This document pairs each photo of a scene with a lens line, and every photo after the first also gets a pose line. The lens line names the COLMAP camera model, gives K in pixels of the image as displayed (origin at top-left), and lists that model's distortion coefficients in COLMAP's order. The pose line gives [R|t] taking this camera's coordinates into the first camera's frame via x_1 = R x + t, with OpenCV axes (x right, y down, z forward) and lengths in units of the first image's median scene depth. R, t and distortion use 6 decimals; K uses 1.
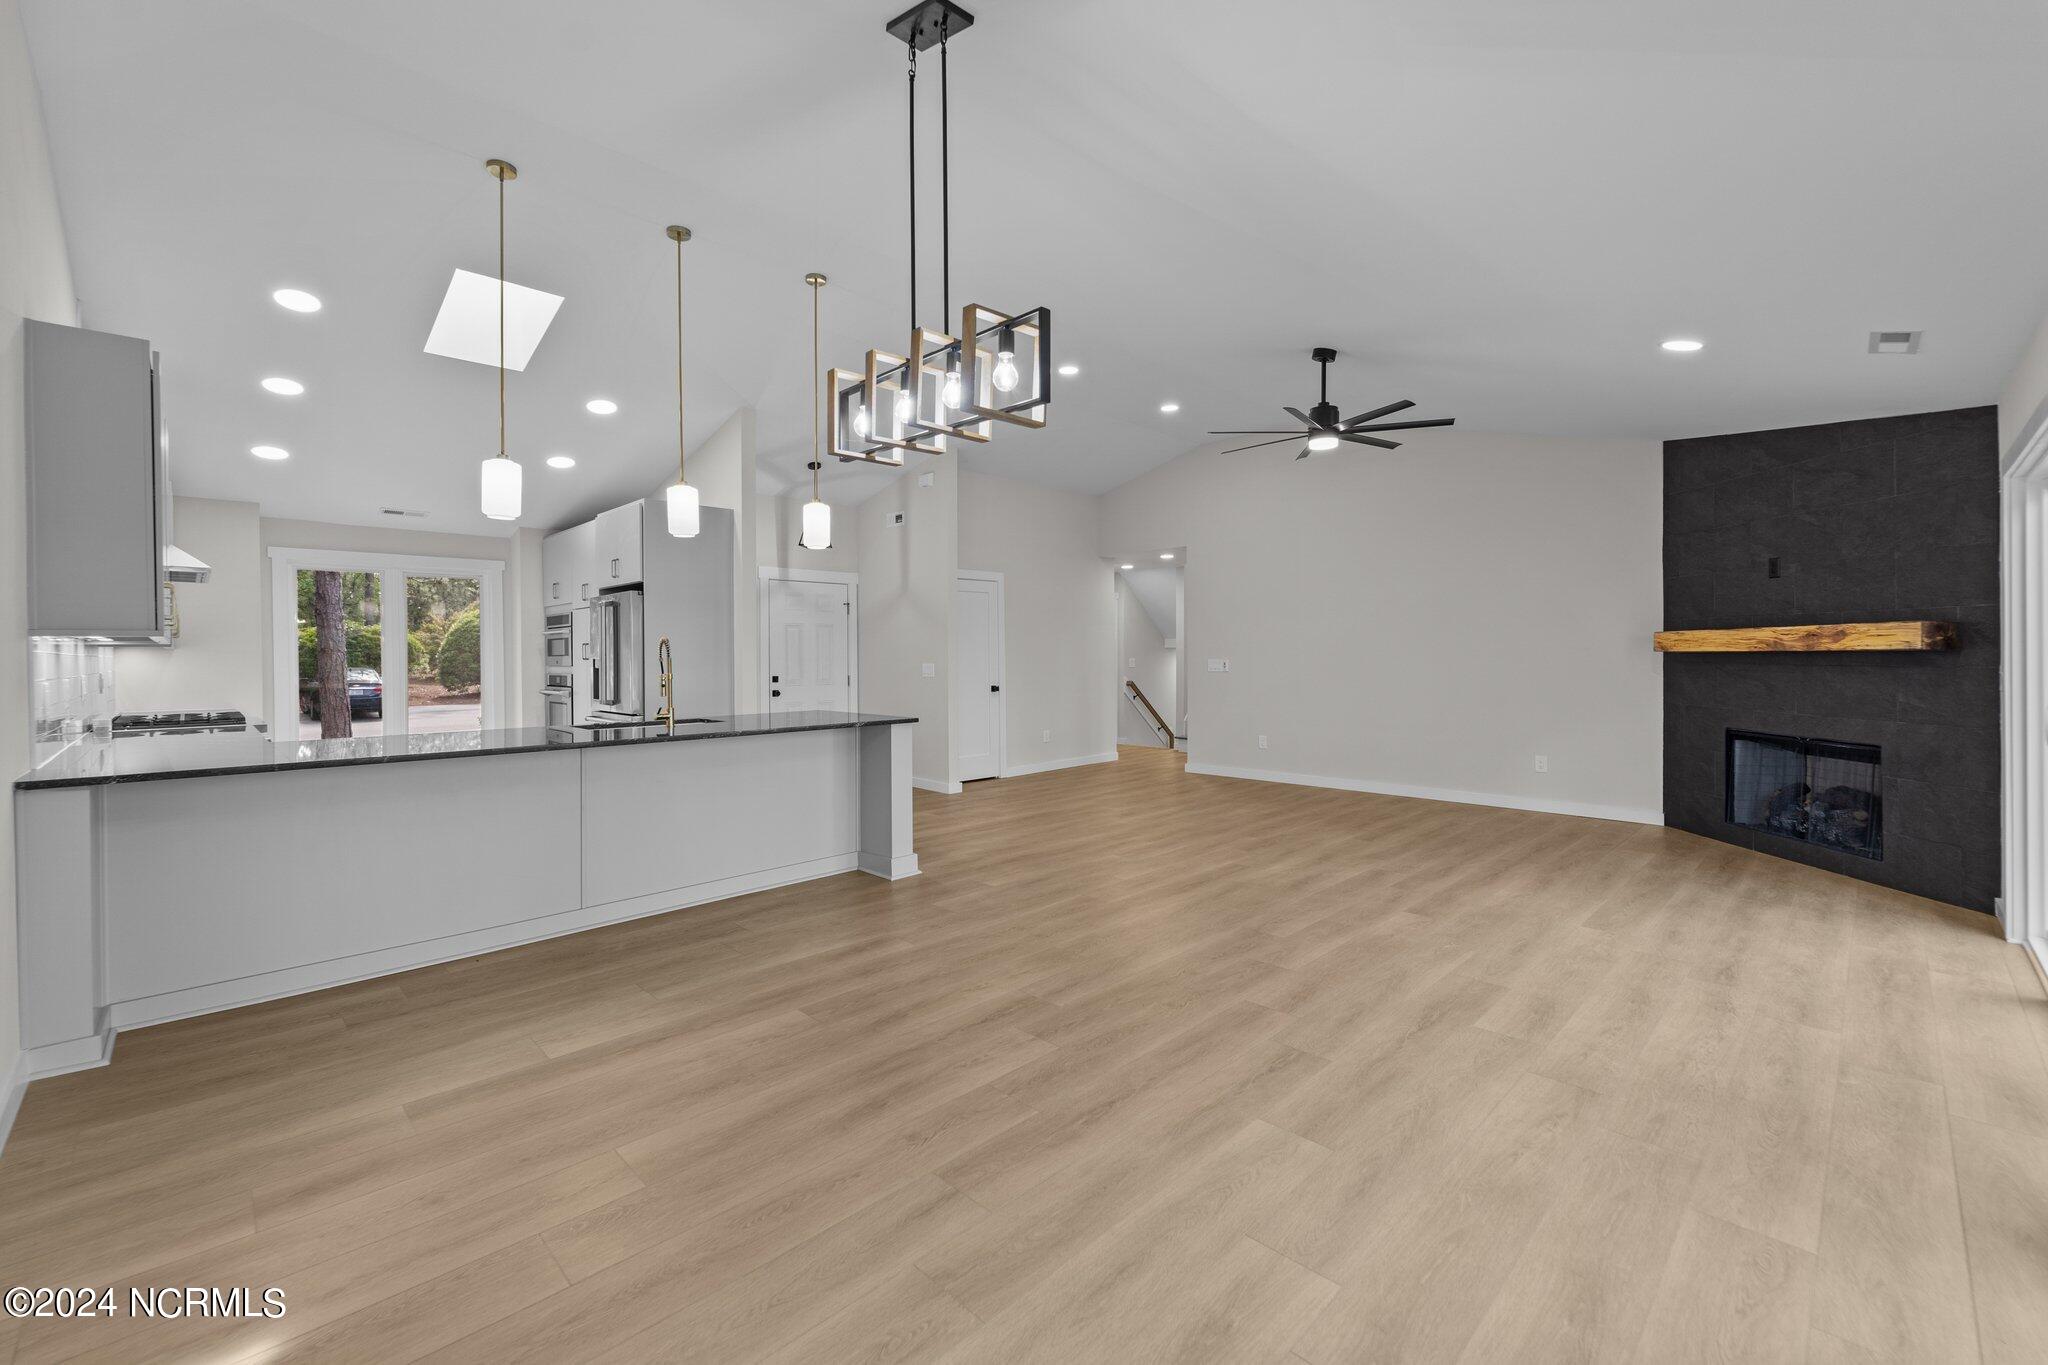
lens RADIAL K [[849.7, 0, 1018.9], [0, 849.7, 661.1], [0, 0, 1]] dist [-0.000518, 0.000031]
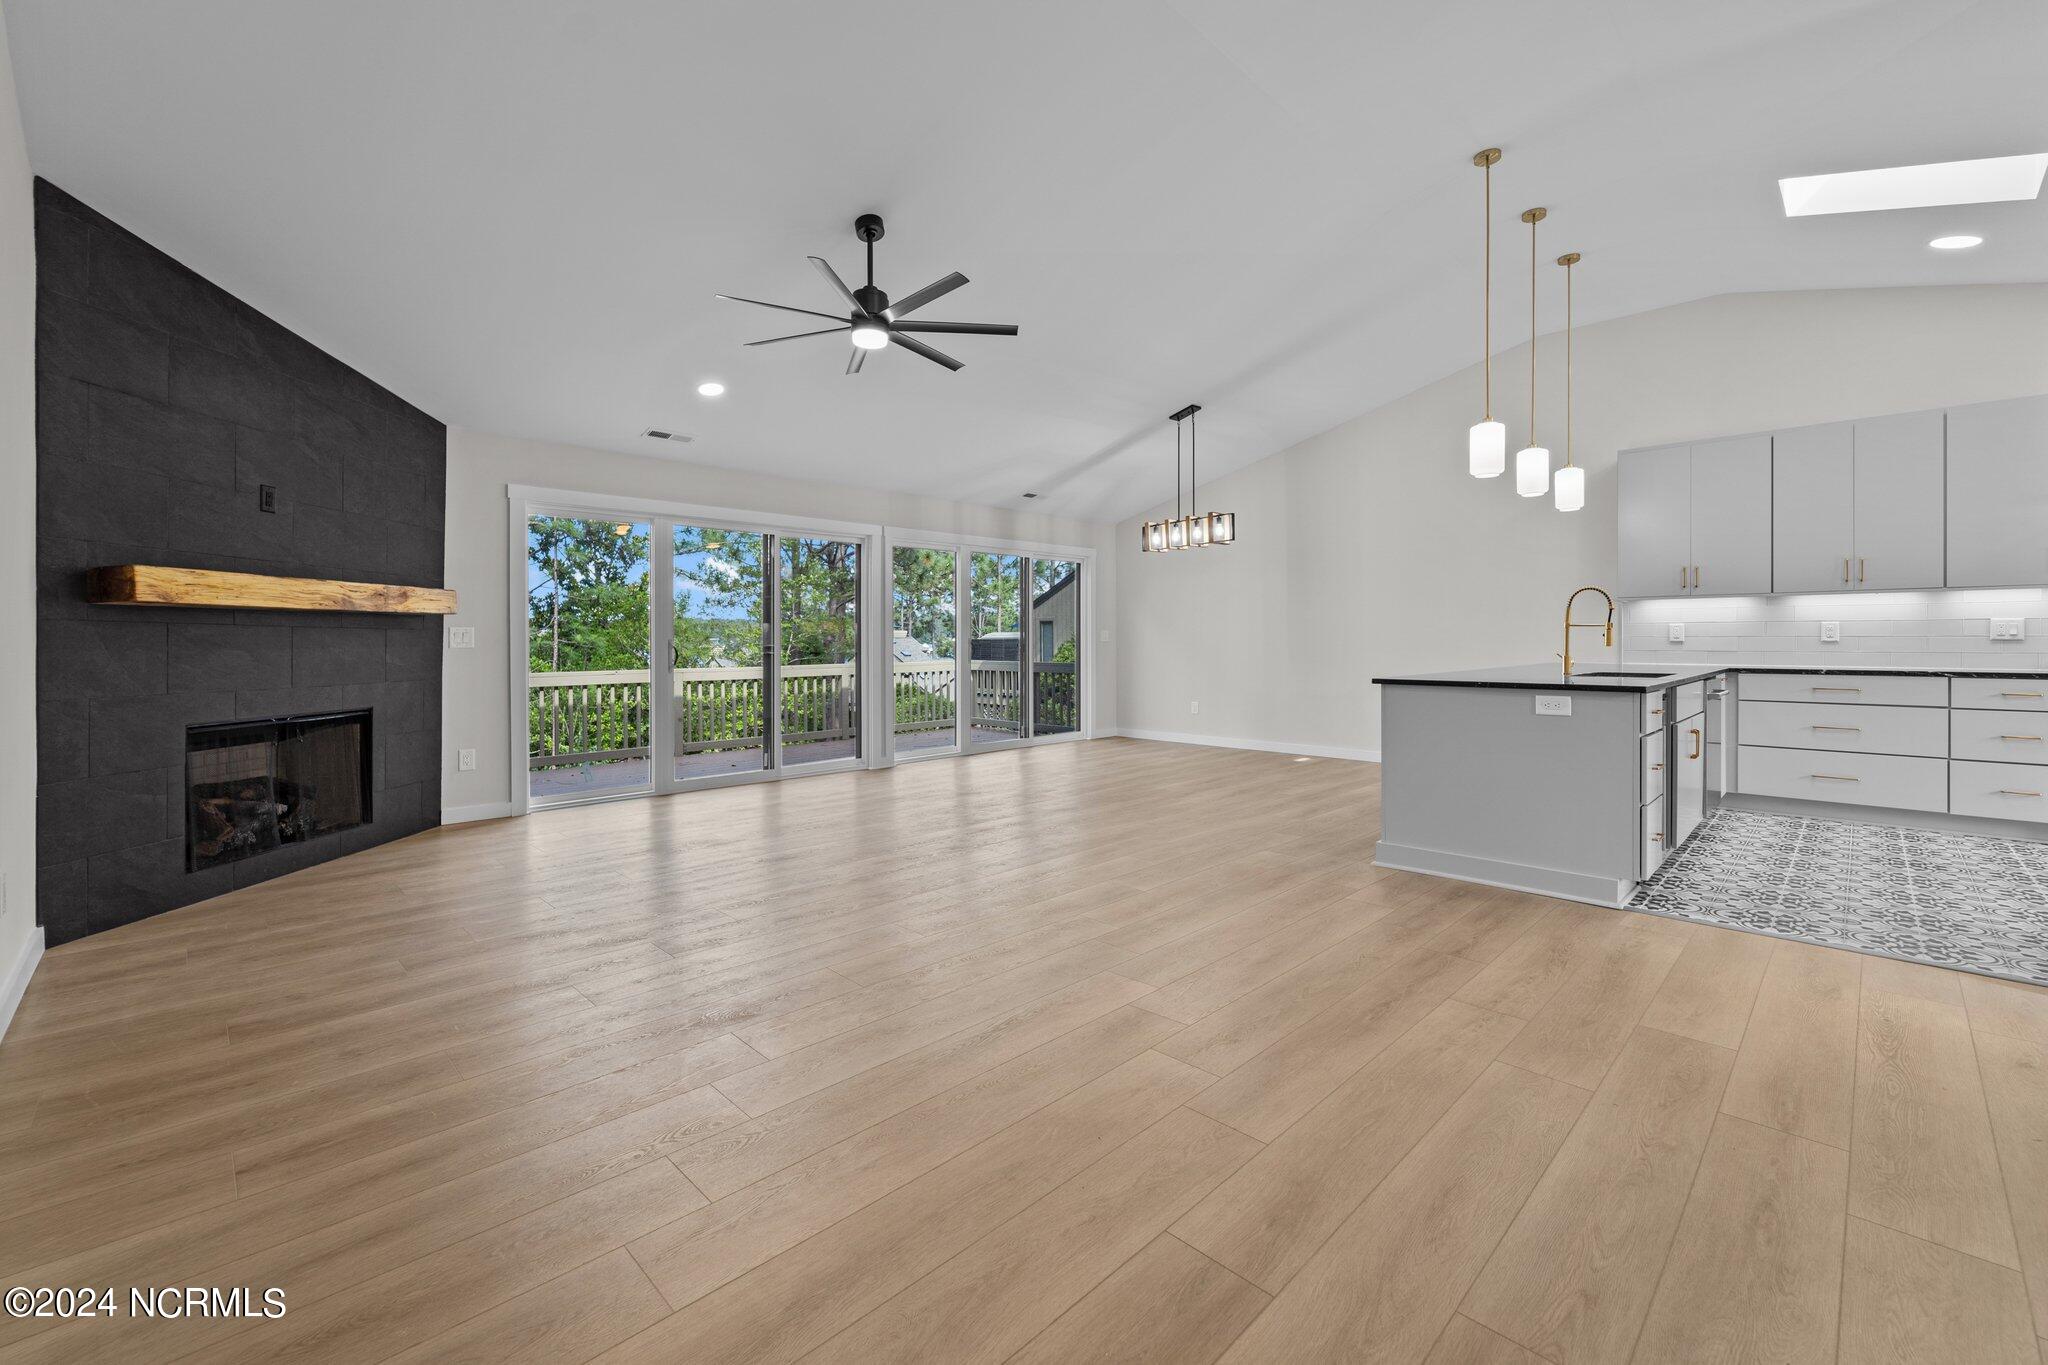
lens RADIAL K [[849.4, 0, 1012.1], [0, 849.4, 638.2], [0, 0, 1]] dist [0.008294, -0.000162]
pose [[-0.999950, 0.009782, 0.002230, 0.249395], [0.009799, 0.999921, 0.007909, 0.016335], [-0.002152, 0.007931, -0.999966, 1.951509]]
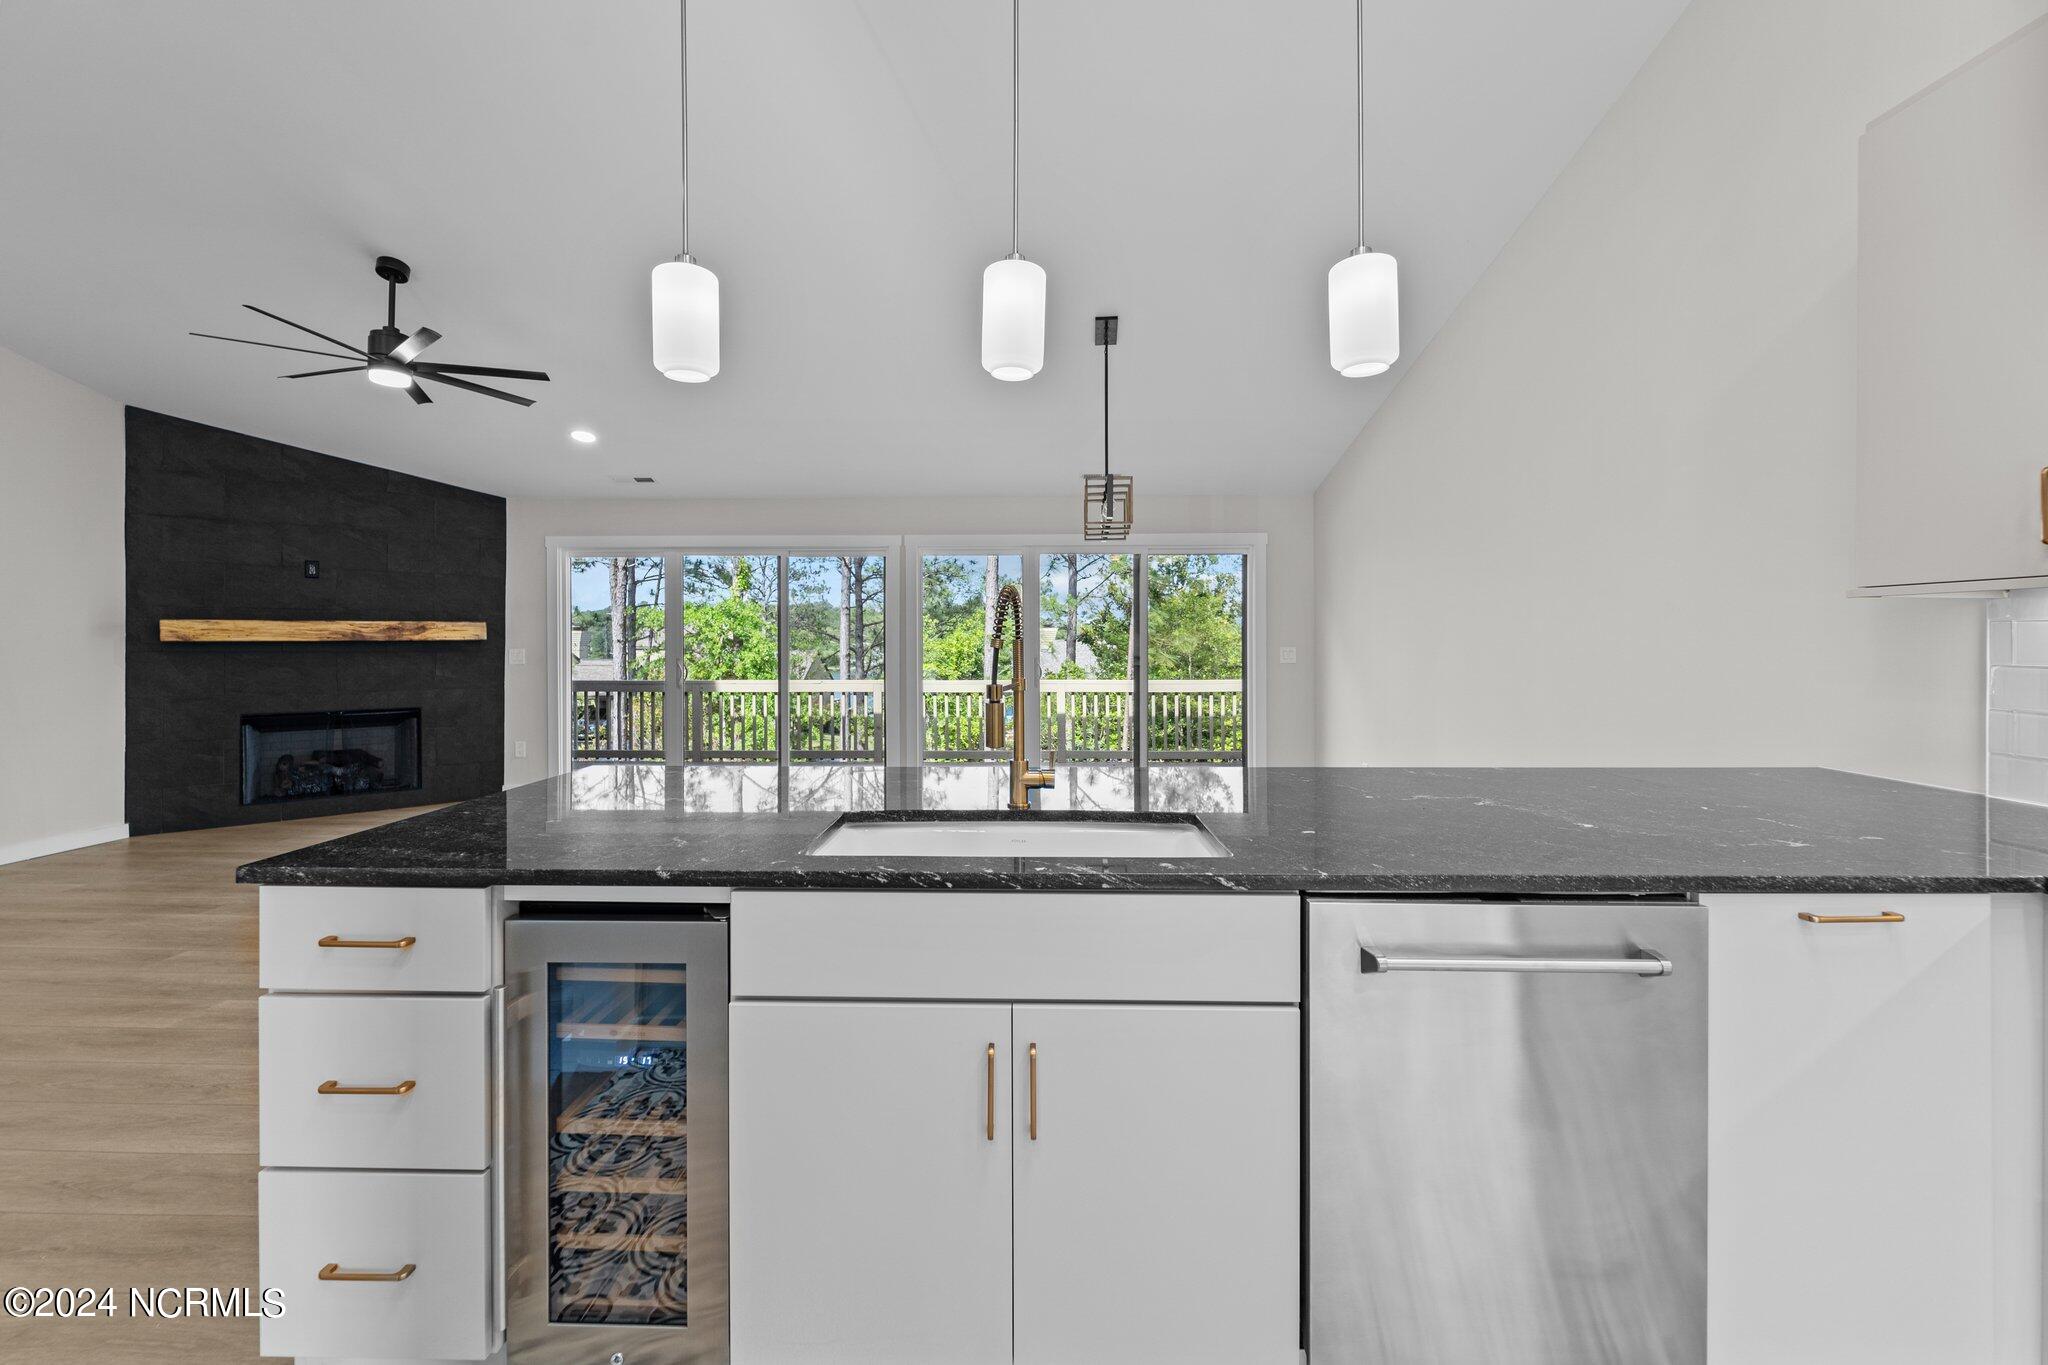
lens RADIAL K [[849.4, 0, 1012.1], [0, 849.4, 638.2], [0, 0, 1]] dist [0.008294, -0.000162]
pose [[-0.685751, 0.008984, 0.727781, -0.688636], [0.010272, 0.999944, -0.002665, -0.002705], [-0.727764, 0.005648, -0.685805, 1.225010]]
